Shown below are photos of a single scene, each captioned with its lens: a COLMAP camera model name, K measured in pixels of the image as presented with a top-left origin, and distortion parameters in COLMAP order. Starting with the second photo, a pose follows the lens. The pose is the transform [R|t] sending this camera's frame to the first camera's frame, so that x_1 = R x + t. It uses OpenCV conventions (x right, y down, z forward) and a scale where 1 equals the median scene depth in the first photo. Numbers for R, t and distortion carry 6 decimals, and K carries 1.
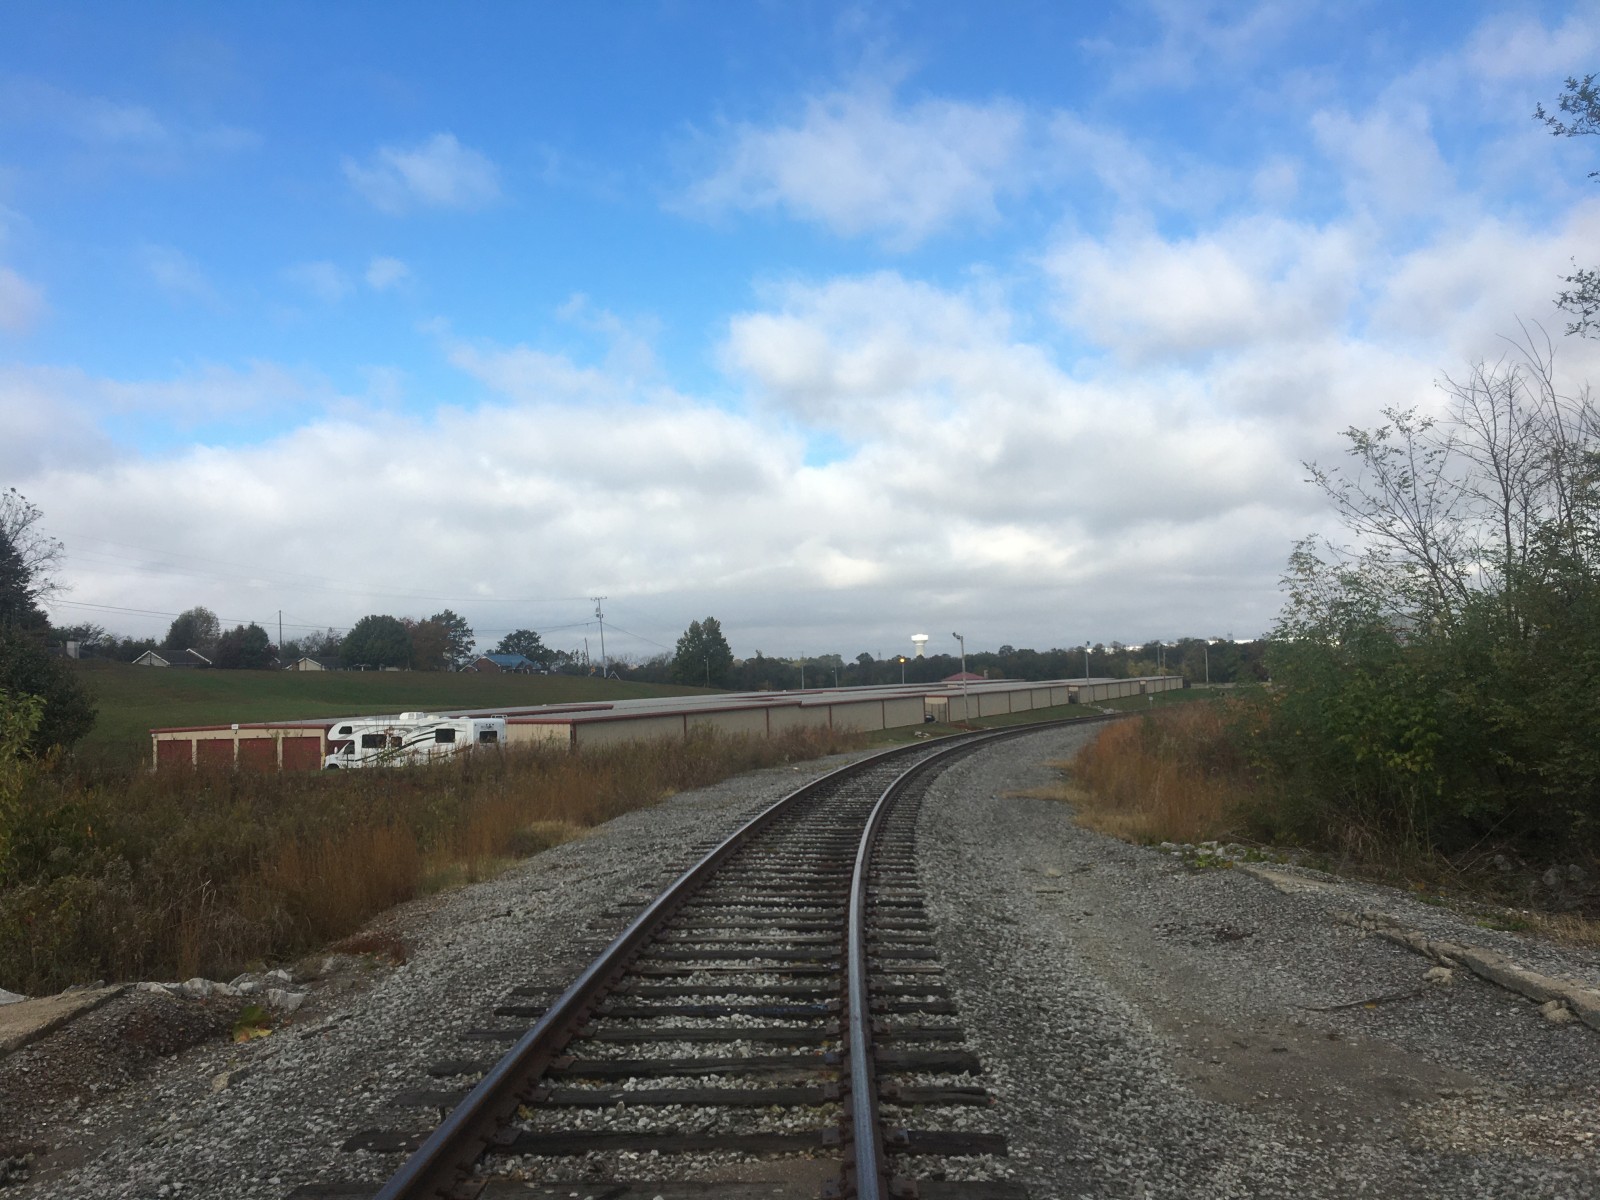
lens RADIAL K [[1351.5, 0, 800.2], [0, 1351.5, 606.4], [0, 0, 1]] dist [0.001886, -0.002371]
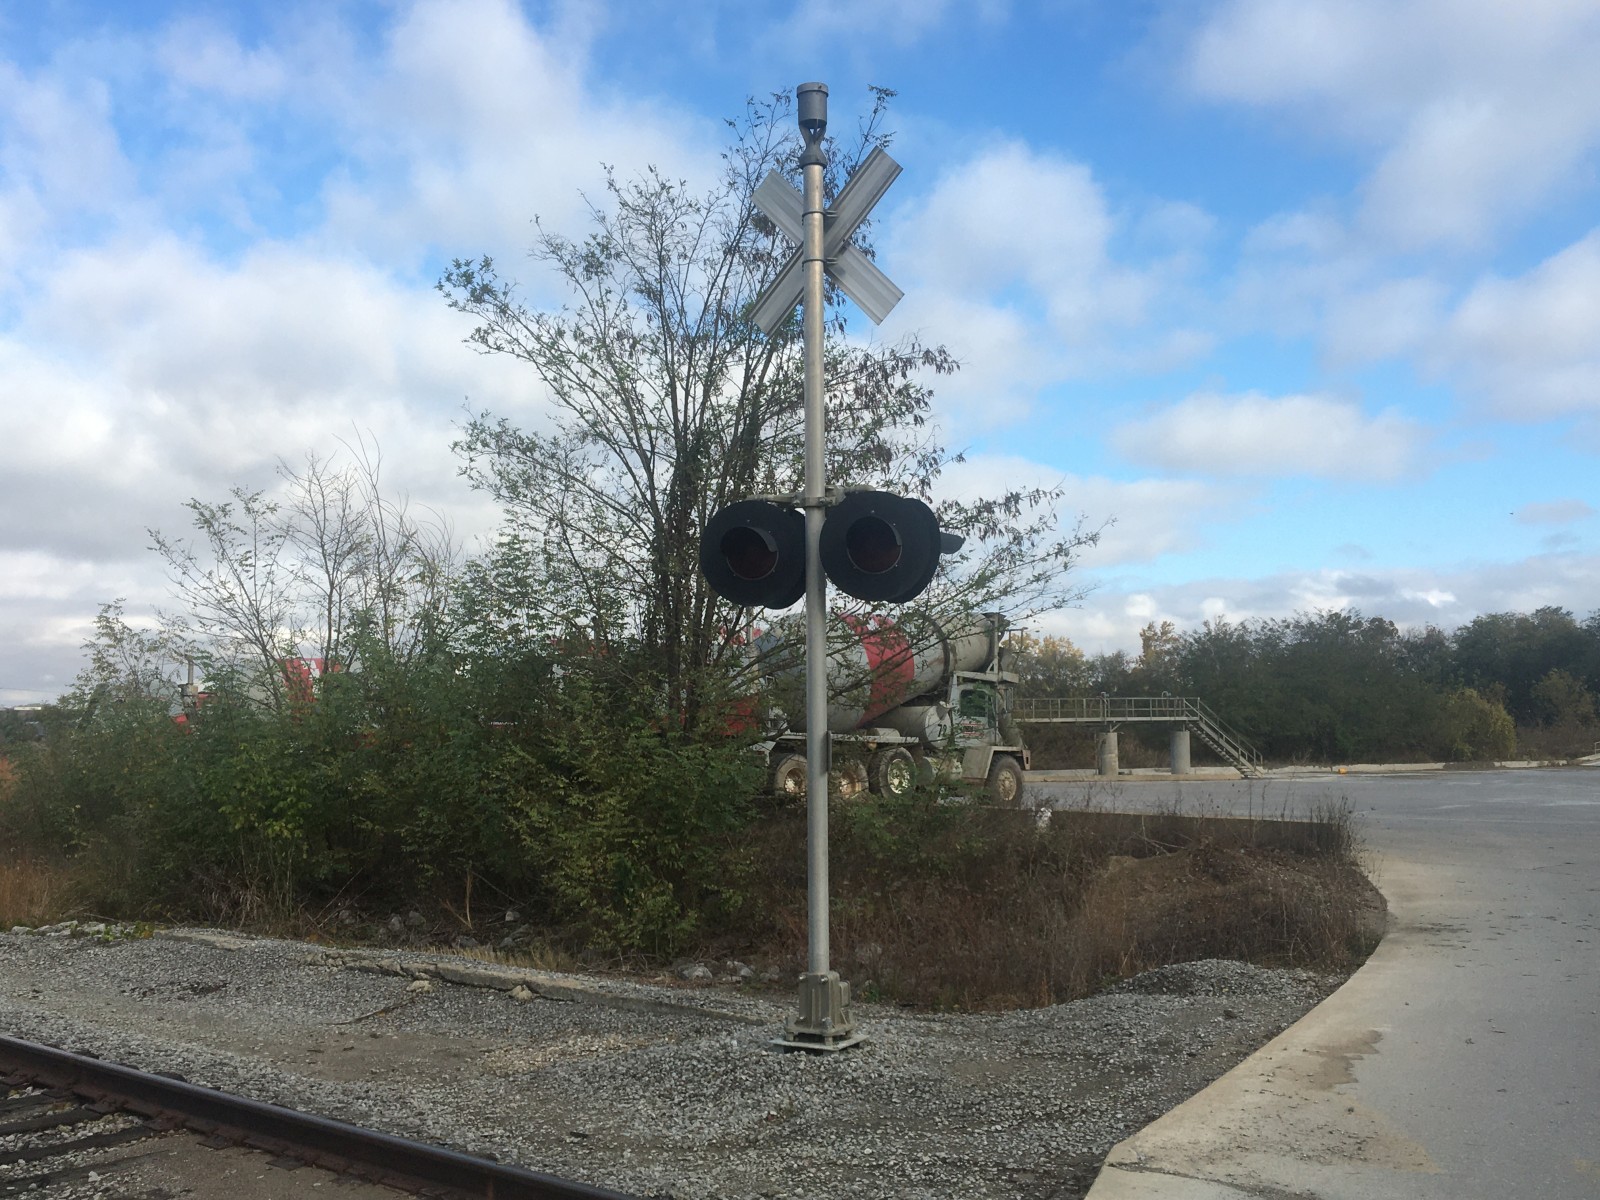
lens RADIAL K [[1614.1, 0, 800.0], [0, 1614.1, 600.0], [0, 0, 1]] dist [0.062425, -0.006364]
pose [[0.639710, 0.079712, 0.764471, -0.298047], [-0.052178, 0.996817, -0.060277, -0.011979], [-0.766843, -0.001328, 0.641833, -0.160090]]
